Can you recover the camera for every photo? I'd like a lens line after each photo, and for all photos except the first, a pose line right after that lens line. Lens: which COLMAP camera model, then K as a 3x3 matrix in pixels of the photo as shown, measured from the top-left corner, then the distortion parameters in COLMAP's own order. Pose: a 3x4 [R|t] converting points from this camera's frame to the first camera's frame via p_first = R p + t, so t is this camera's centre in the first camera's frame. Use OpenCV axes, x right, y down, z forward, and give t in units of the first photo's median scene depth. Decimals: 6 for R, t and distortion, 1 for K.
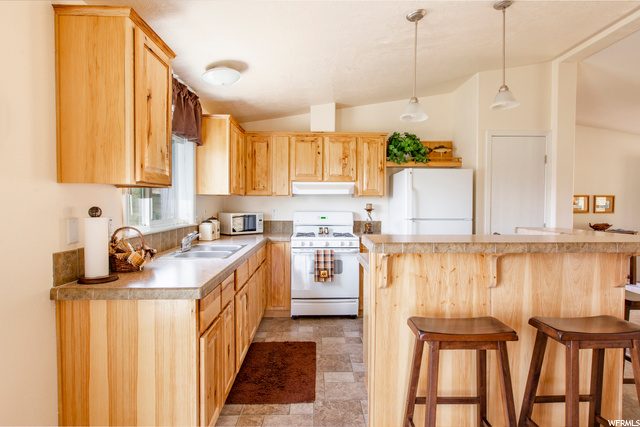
lens RADIAL K [[349.9, 0, 322.9], [0, 349.9, 213.0], [0, 0, 1]] dist [0.004223, 0.000173]
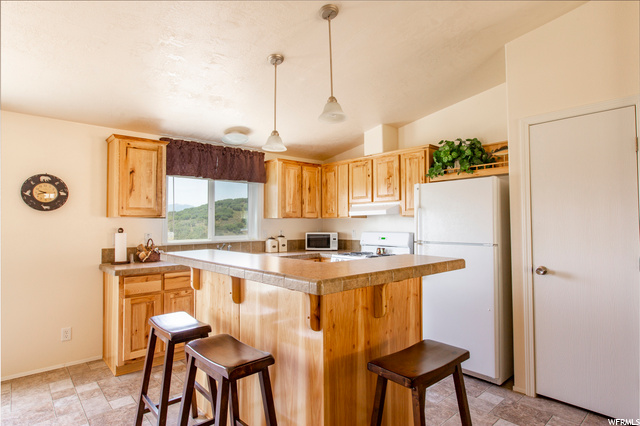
lens RADIAL K [[349.9, 0, 322.4], [0, 349.9, 212.9], [0, 0, 1]] dist [0.004223, 0.000173]
pose [[0.643596, -0.030409, -0.764761, 0.690393], [-0.012207, 0.998676, -0.049982, -0.007186], [0.765268, 0.041503, 0.642373, 0.230682]]
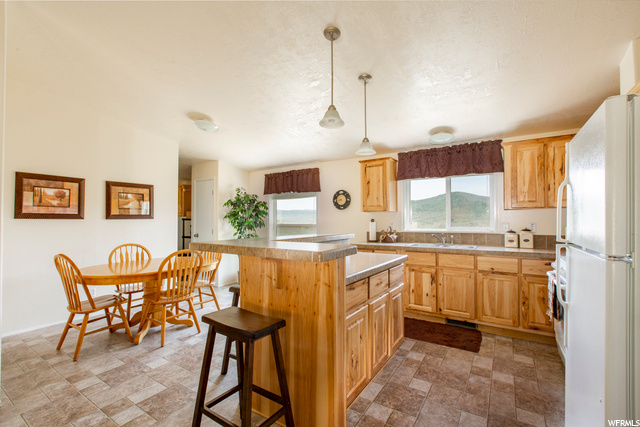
lens RADIAL K [[283.9, 0, 319.3], [0, 283.9, 216.3], [0, 0, 1]] dist [0.001736, 0.000079]
pose [[-0.581654, -0.013486, -0.813324, 0.717061], [-0.021372, 0.999771, -0.001294, -0.011413], [0.813155, 0.016630, -0.581809, 0.856354]]
